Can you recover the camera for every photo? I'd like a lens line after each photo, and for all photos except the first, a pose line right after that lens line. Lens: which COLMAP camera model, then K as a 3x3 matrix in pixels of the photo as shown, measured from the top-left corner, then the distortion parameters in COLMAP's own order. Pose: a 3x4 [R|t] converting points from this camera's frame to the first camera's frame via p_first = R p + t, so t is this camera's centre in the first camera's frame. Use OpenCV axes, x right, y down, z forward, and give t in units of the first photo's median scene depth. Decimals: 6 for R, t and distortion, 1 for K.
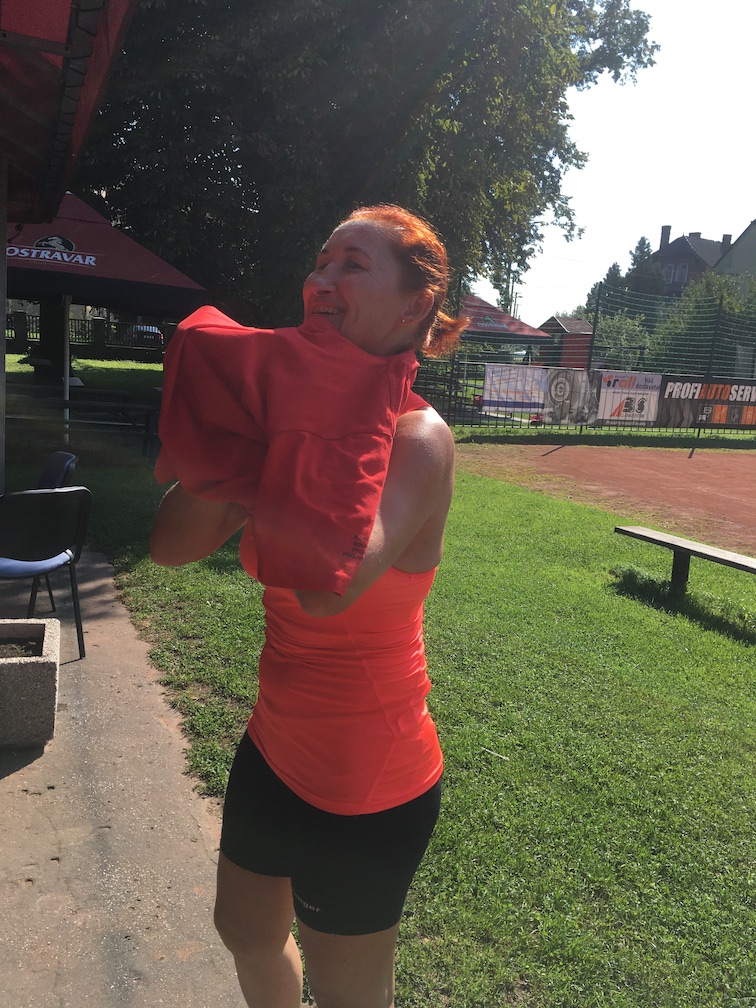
lens RADIAL K [[846.8, 0, 382.1], [0, 846.8, 485.2], [0, 0, 1]] dist [0.105131, -0.164118]
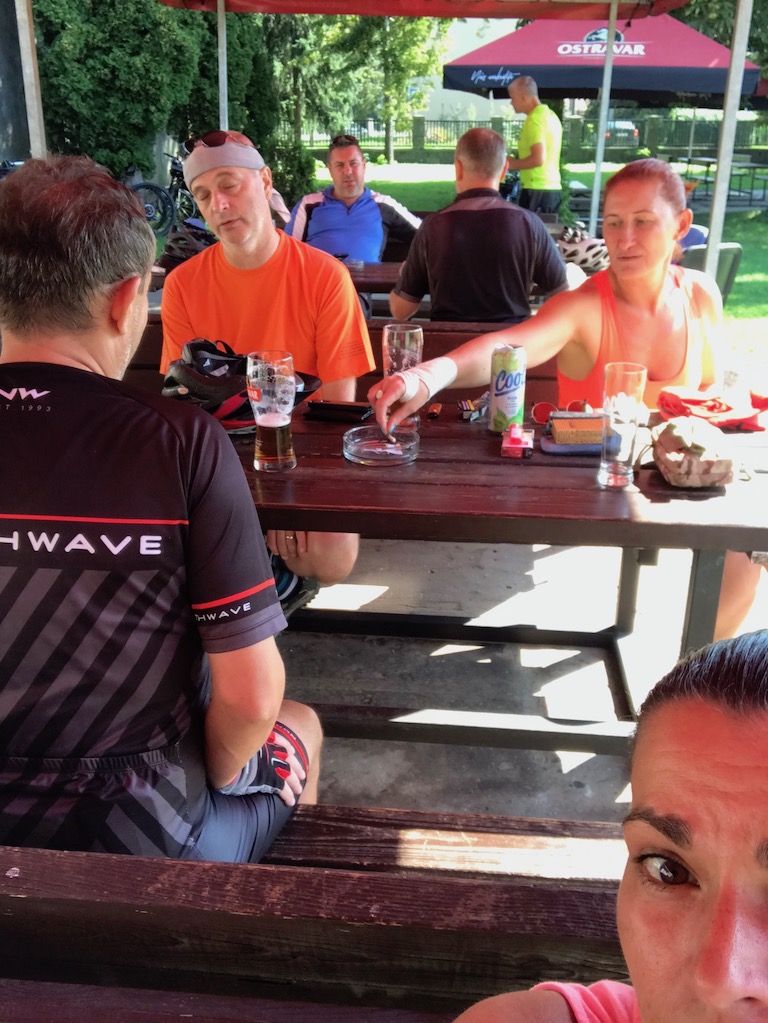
lens RADIAL K [[960.6, 0, 378.3], [0, 960.6, 506.0], [0, 0, 1]] dist [-0.010738, 0.000000]
pose [[0.891109, 0.093861, -0.443977, -0.035719], [-0.006683, 0.980984, 0.193975, 0.024193], [0.453741, -0.169886, 0.874790, -0.108020]]
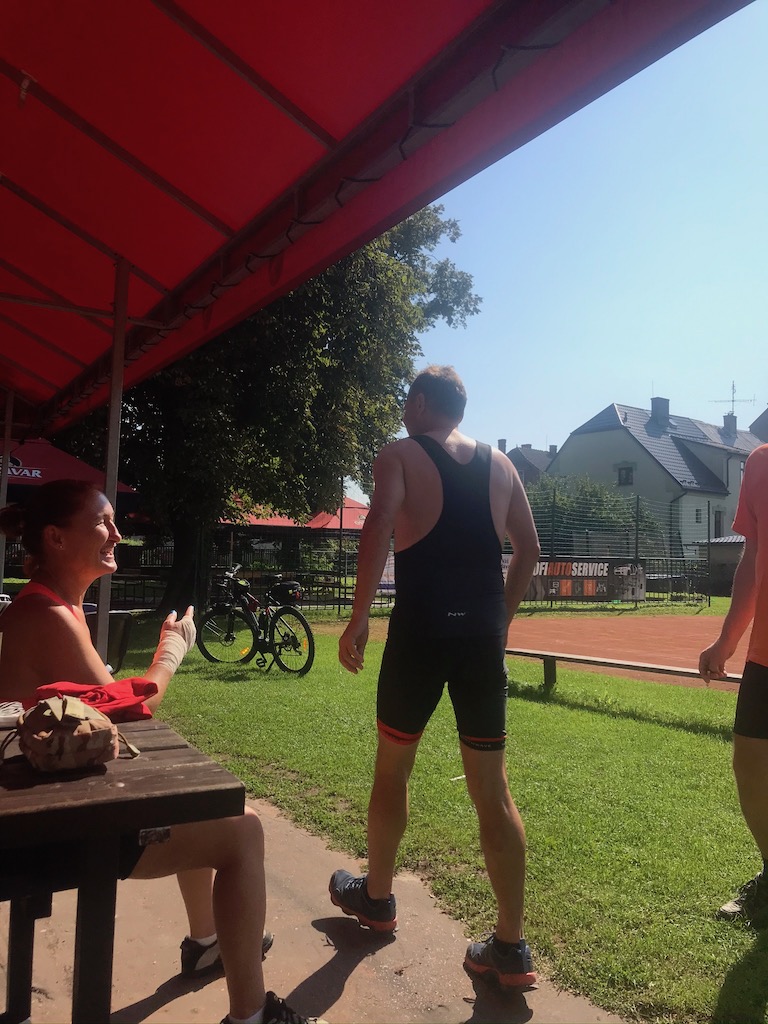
lens RADIAL K [[836.0, 0, 390.1], [0, 836.0, 508.0], [0, 0, 1]] dist [0.036919, -0.046066]
pose [[0.984055, -0.045609, 0.171915, -0.034996], [0.082380, 0.973512, -0.213277, 0.035943], [-0.157634, 0.224039, 0.961747, -0.087664]]
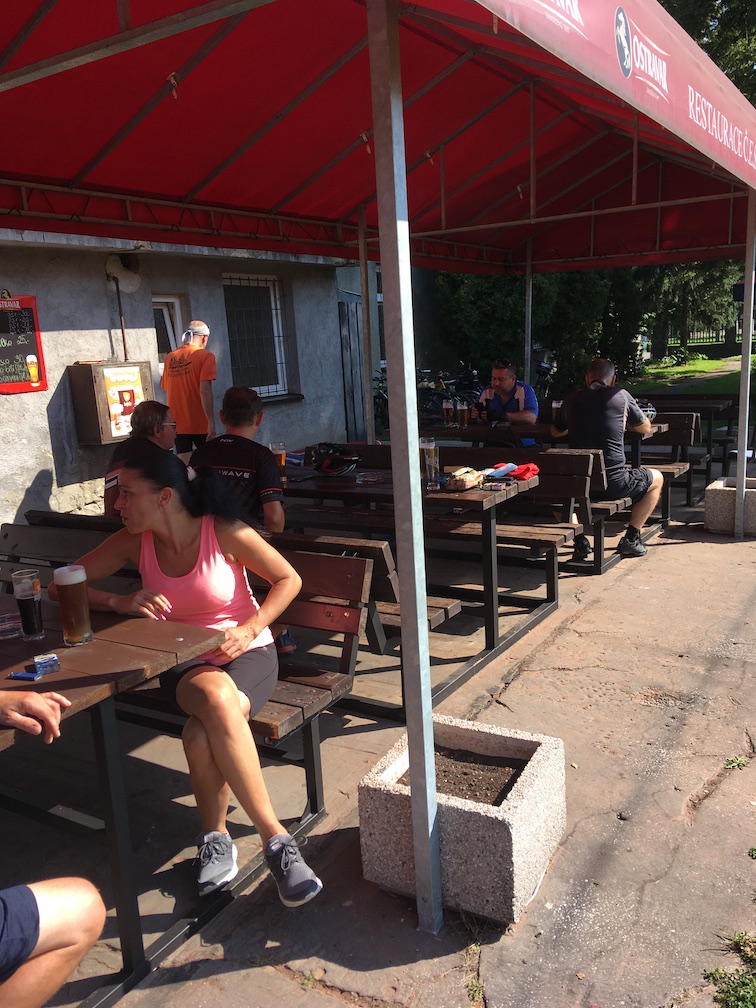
lens RADIAL K [[846.8, 0, 373.5], [0, 846.8, 505.8], [0, 0, 1]] dist [0.105131, -0.164118]
pose [[0.580784, 0.042056, -0.812971, 0.116177], [-0.032228, 0.999070, 0.028660, 0.038256], [0.813419, 0.009555, 0.581599, -0.158568]]
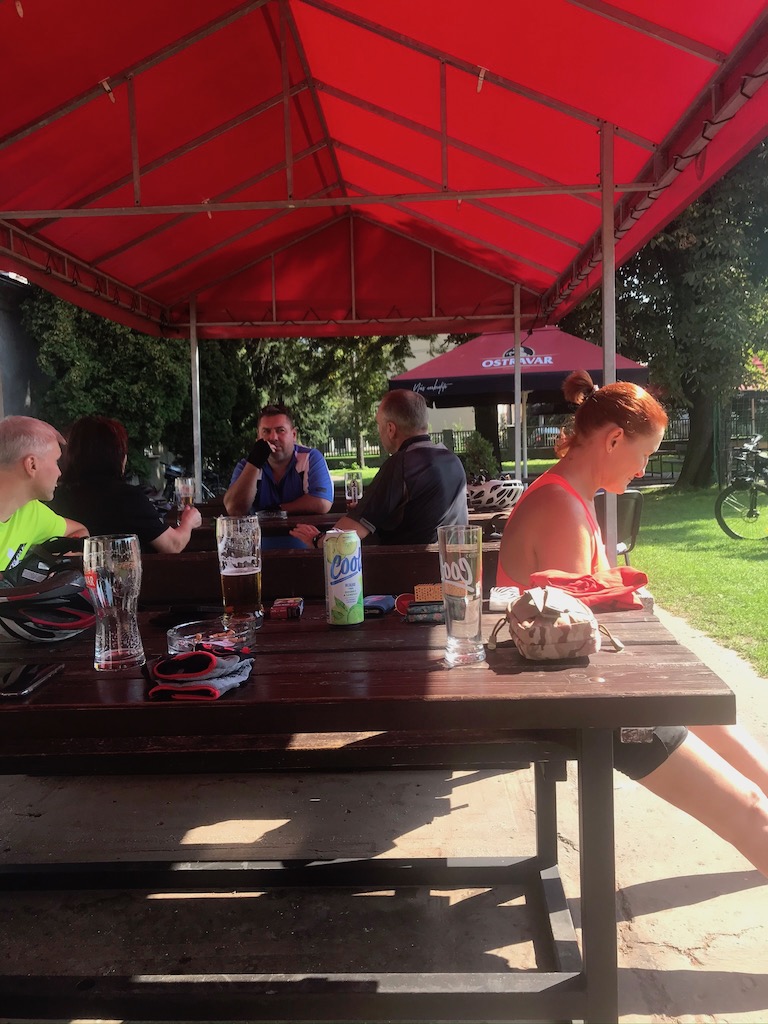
lens RADIAL K [[836.0, 0, 397.1], [0, 836.0, 509.4], [0, 0, 1]] dist [0.036919, -0.046066]
pose [[0.906423, -0.085949, -0.413534, -0.031835], [0.046382, 0.993411, -0.104805, 0.034286], [0.419817, 0.075817, 0.904437, -0.082415]]
